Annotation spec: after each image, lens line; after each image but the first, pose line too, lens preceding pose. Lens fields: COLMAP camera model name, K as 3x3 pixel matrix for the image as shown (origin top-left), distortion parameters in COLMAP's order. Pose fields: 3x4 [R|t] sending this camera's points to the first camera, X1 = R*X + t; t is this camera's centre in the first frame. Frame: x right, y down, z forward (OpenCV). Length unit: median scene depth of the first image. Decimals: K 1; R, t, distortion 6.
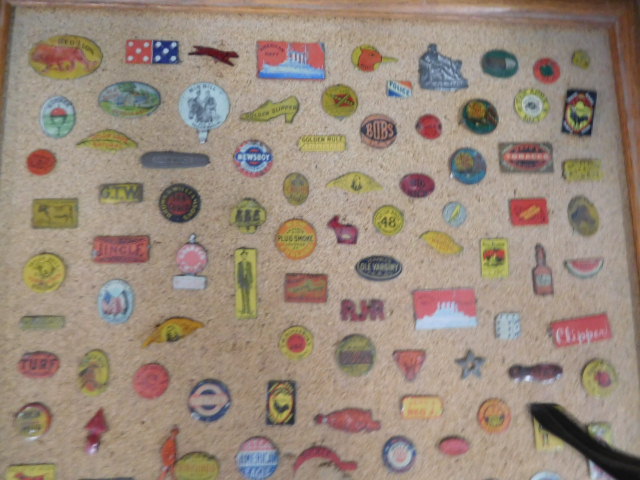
lens RADIAL K [[475.4, 0, 320.0], [0, 475.4, 240.0], [0, 0, 1]] dist [-0.018027, -0.004848]
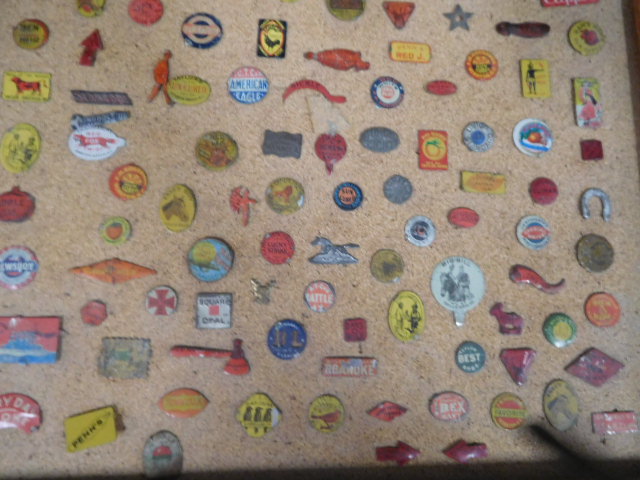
lens RADIAL K [[475.4, 0, 320.0], [0, 475.4, 240.0], [0, 0, 1]] dist [-0.018027, -0.004848]
pose [[0.999845, 0.013005, -0.011876, 0.038826], [-0.012974, 0.999912, 0.002699, 0.768950], [0.011910, -0.002544, 0.999926, -0.022380]]
